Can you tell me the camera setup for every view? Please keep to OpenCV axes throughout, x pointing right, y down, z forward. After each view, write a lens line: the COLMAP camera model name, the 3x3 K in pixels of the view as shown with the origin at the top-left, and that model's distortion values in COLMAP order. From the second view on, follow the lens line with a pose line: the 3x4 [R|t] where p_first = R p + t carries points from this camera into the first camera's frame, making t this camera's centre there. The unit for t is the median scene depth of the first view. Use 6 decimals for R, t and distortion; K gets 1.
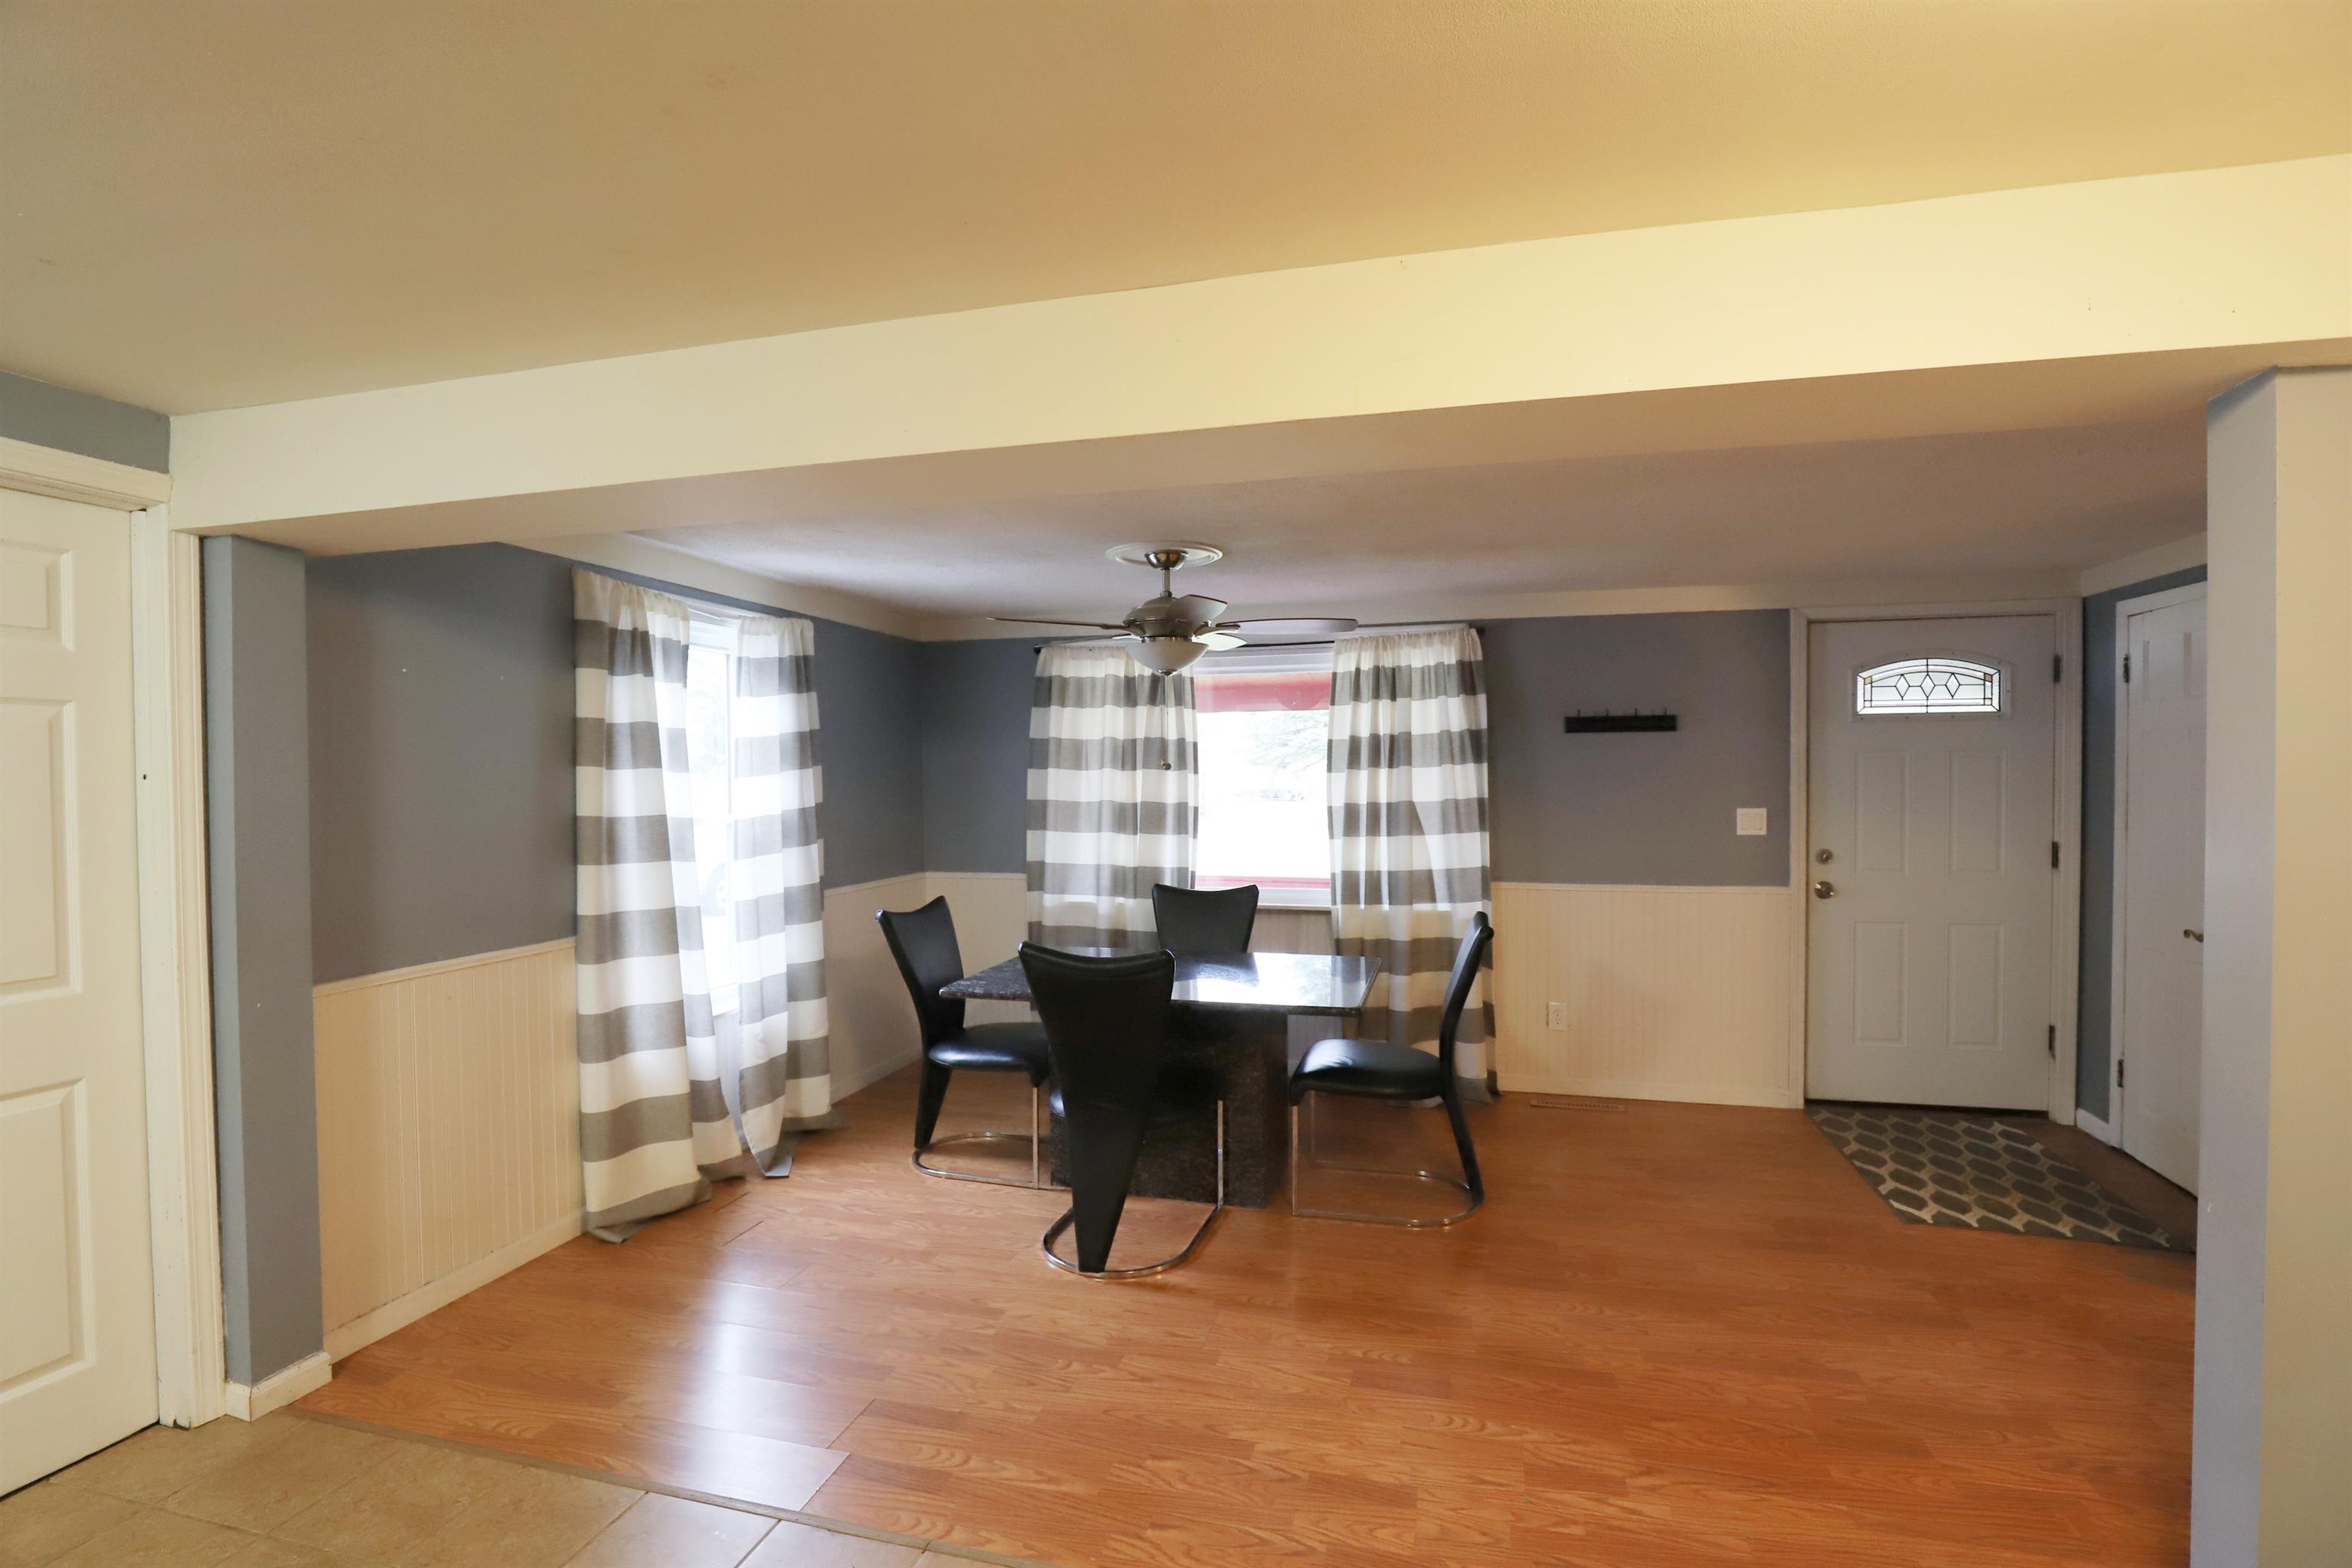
lens RADIAL K [[1080.9, 0, 1181.4], [0, 1080.9, 784.3], [0, 0, 1]] dist [-0.025661, 0.001487]
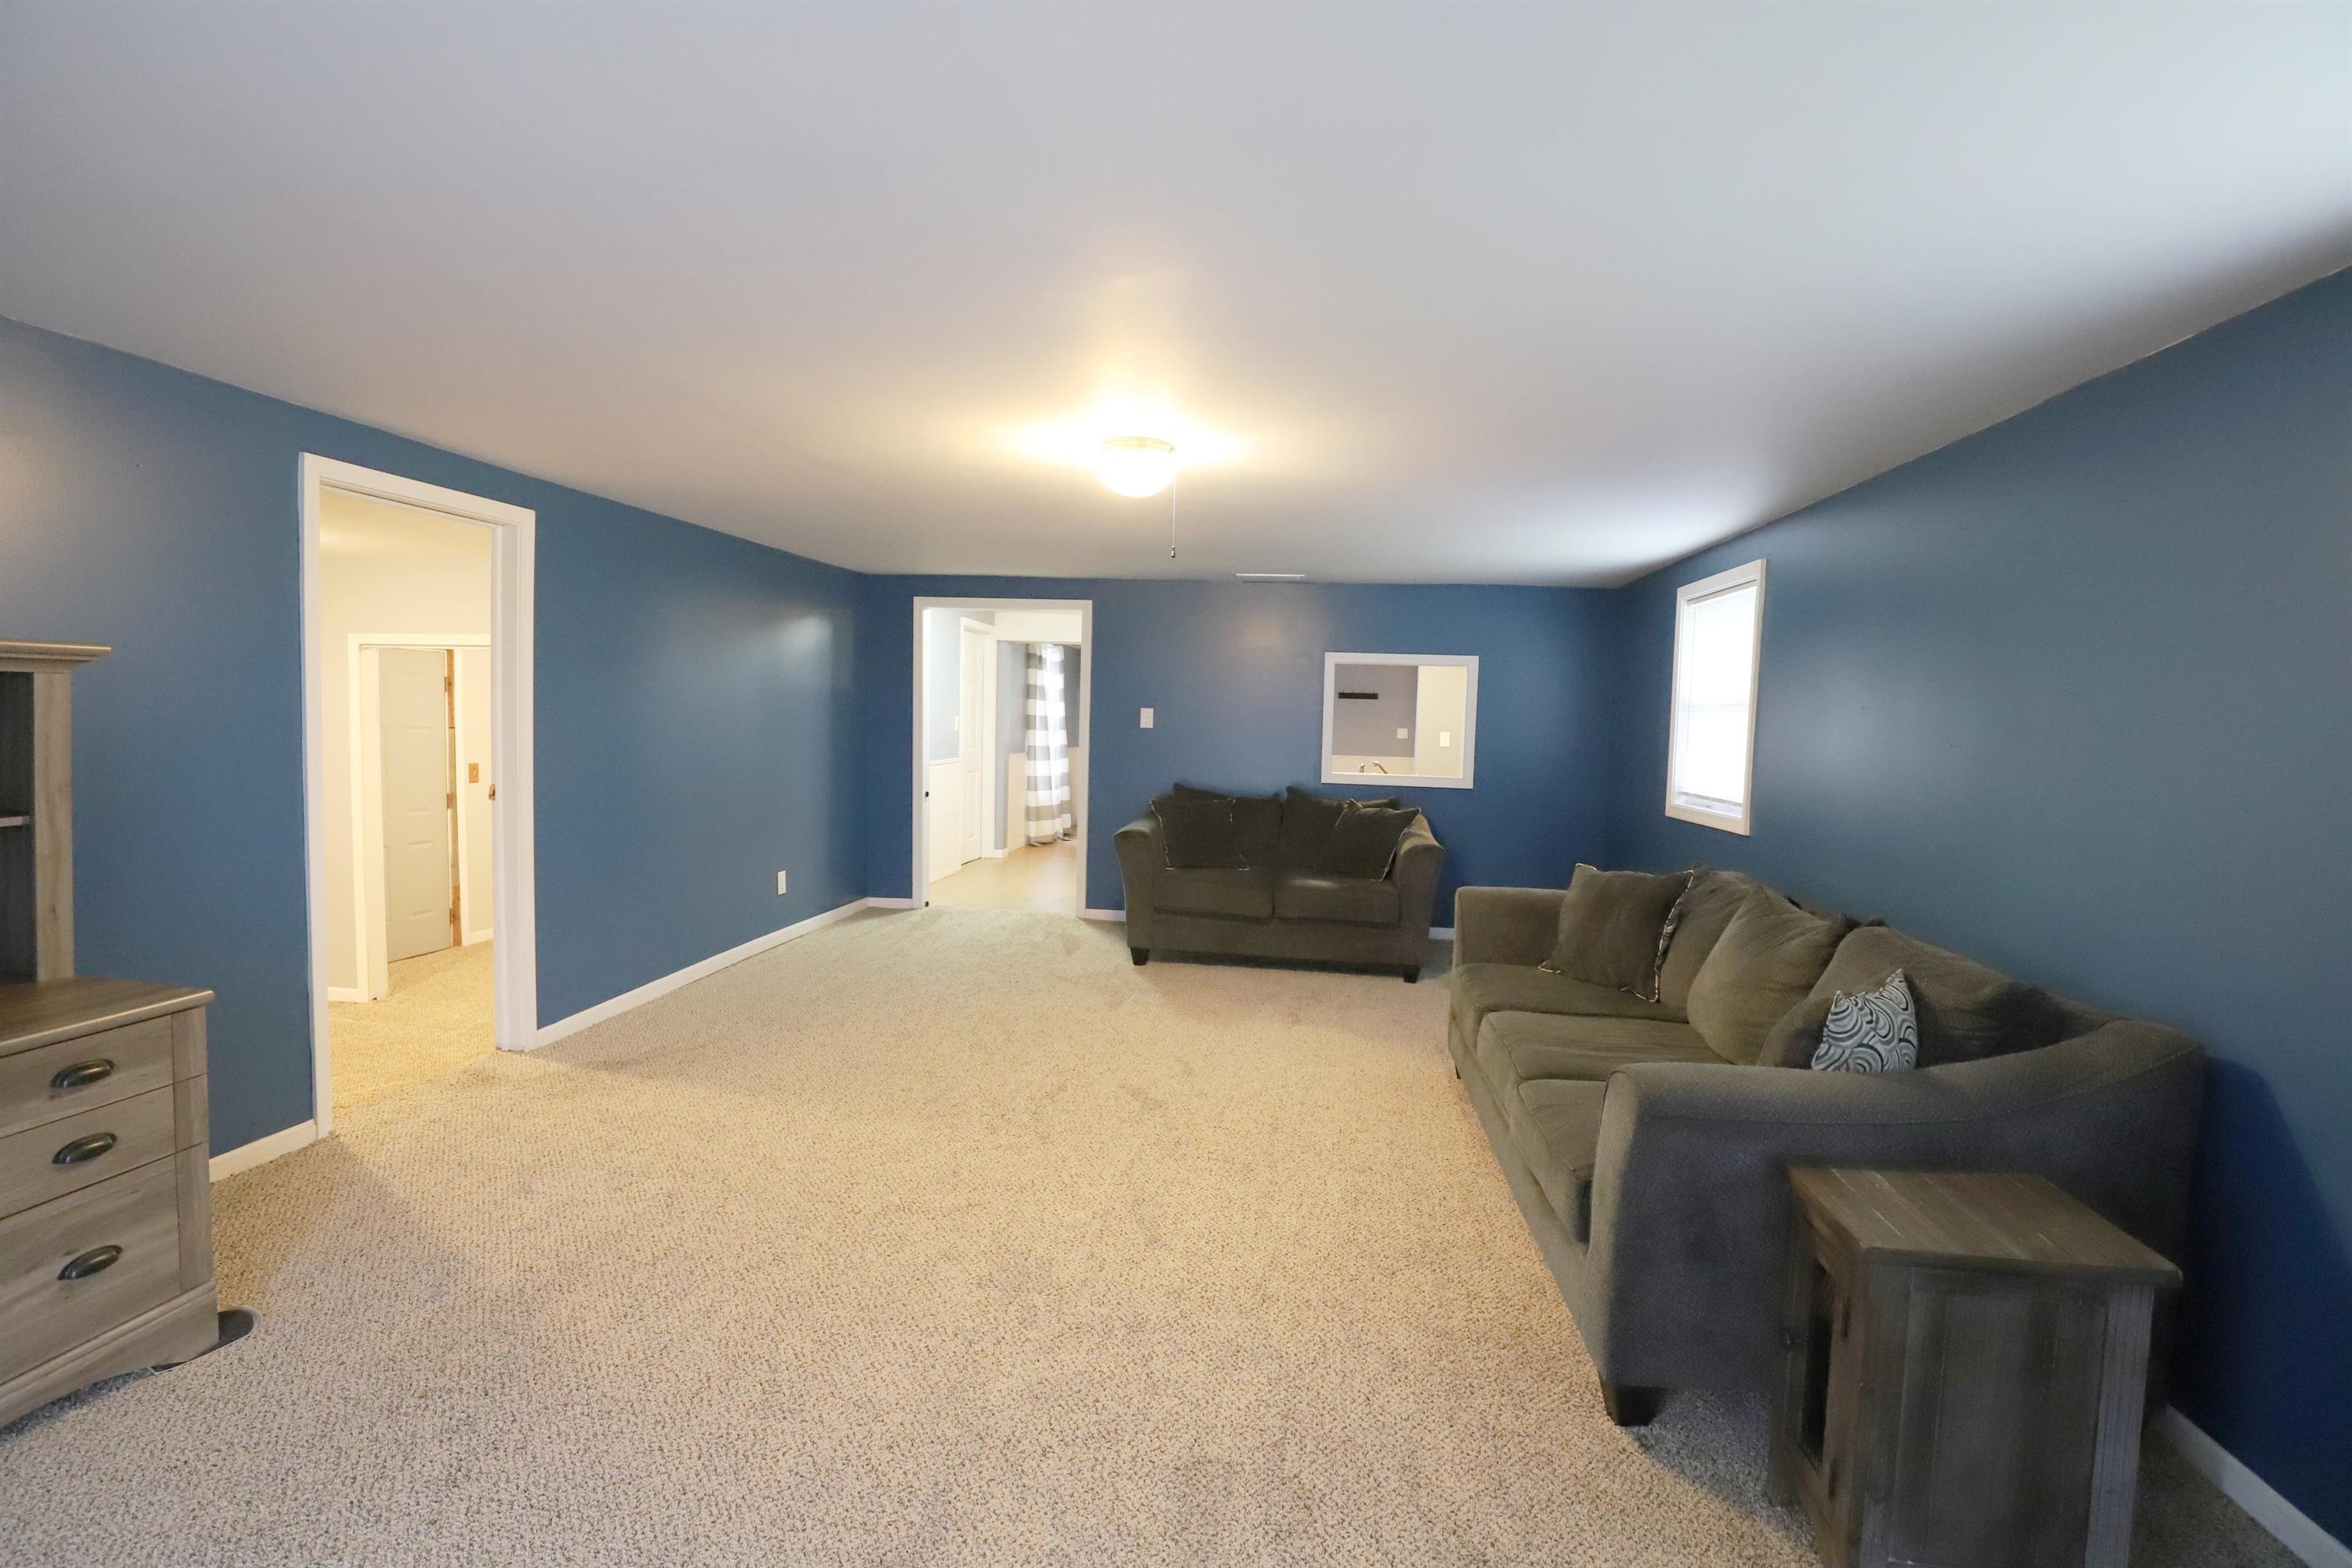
lens RADIAL K [[1080.9, 0, 1174.6], [0, 1080.9, 777.7], [0, 0, 1]] dist [-0.025661, 0.001487]
pose [[0.991544, 0.026346, 0.127066, -0.518352], [-0.032068, 0.998552, 0.043195, 0.062223], [-0.125744, -0.046905, 0.990953, -2.196992]]
